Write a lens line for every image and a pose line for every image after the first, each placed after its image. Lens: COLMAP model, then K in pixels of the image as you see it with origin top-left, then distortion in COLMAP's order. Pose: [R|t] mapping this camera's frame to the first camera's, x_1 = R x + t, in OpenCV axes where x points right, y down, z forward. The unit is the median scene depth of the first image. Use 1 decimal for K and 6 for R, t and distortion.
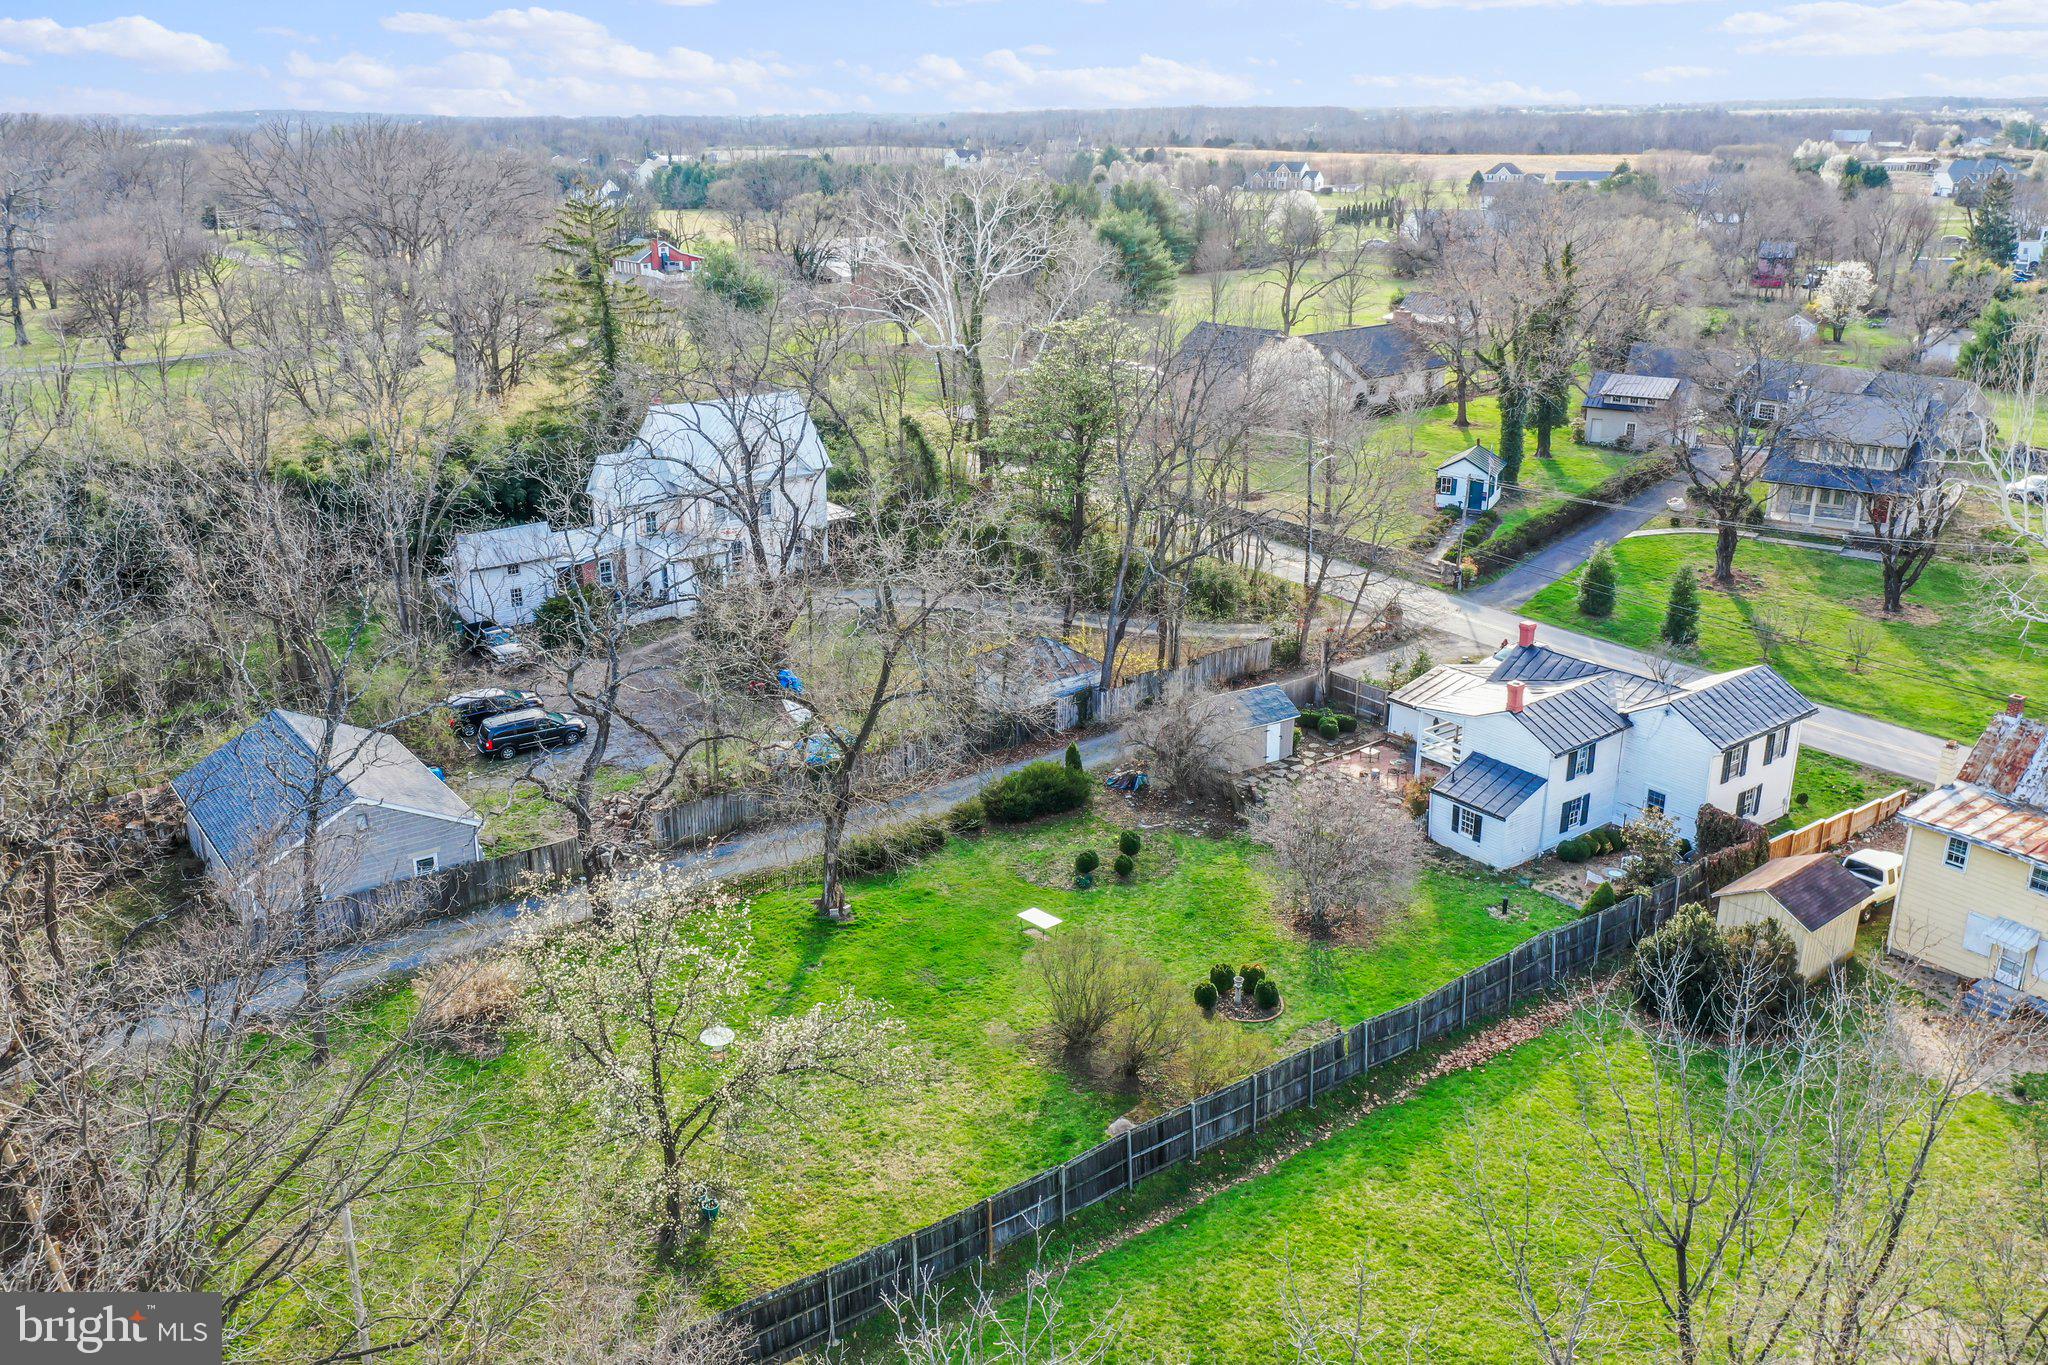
lens RADIAL K [[1629.1, 0, 1024.0], [0, 1629.1, 687.2], [0, 0, 1]] dist [0.002702, 0.007969]
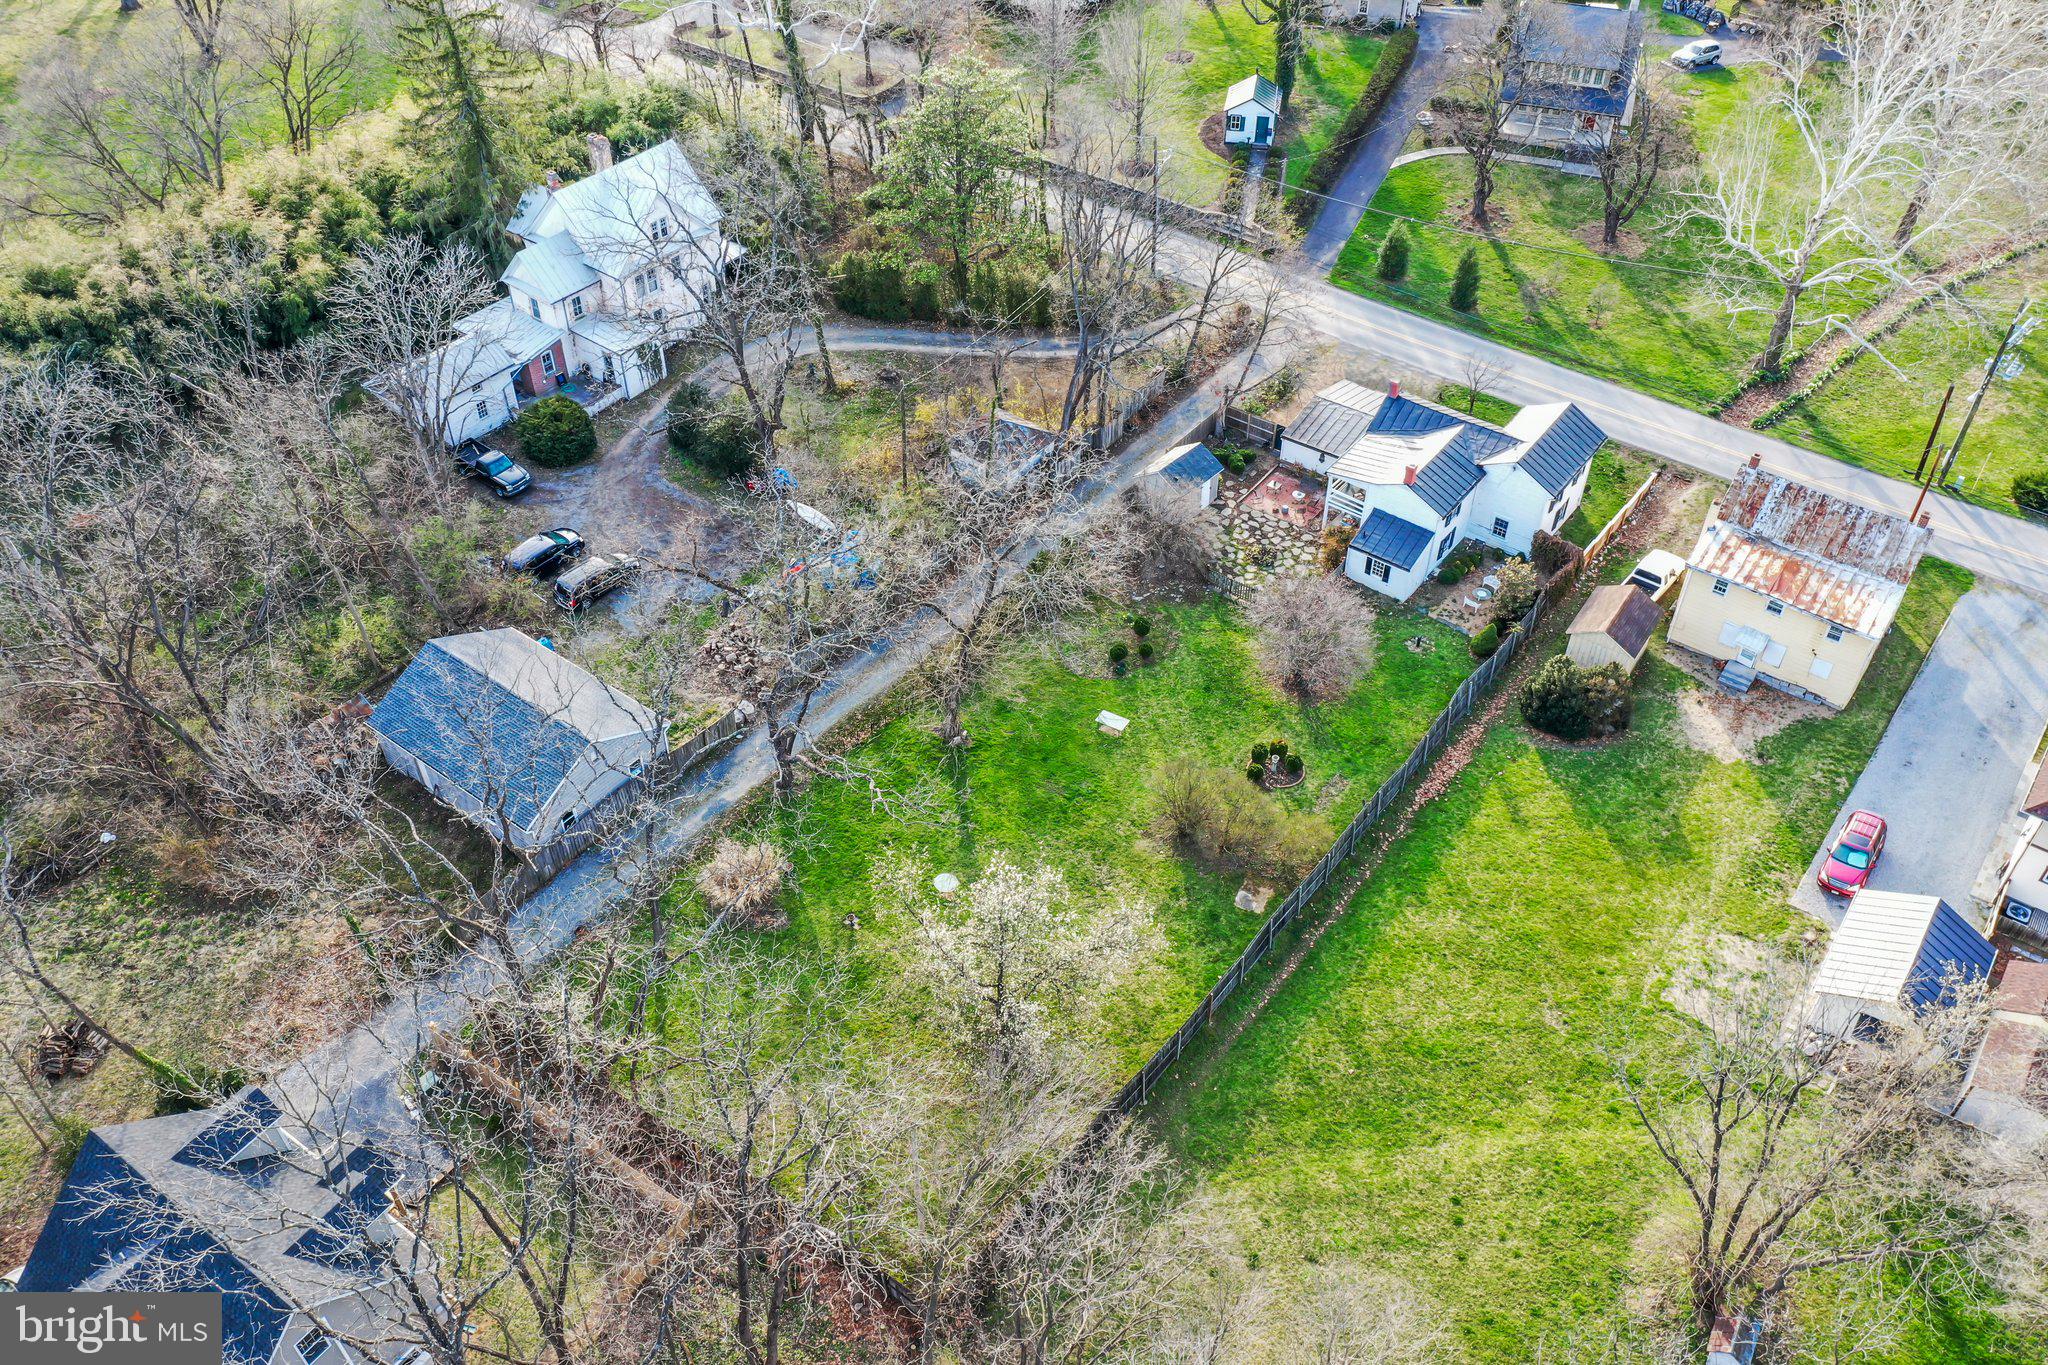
lens RADIAL K [[1629.1, 0, 1022.2], [0, 1629.1, 675.4], [0, 0, 1]] dist [0.002702, 0.007969]
pose [[0.962350, -0.182893, 0.201079, -0.294525], [0.091934, 0.915179, 0.392423, -0.387321], [-0.255794, -0.359163, 0.897536, -0.164918]]
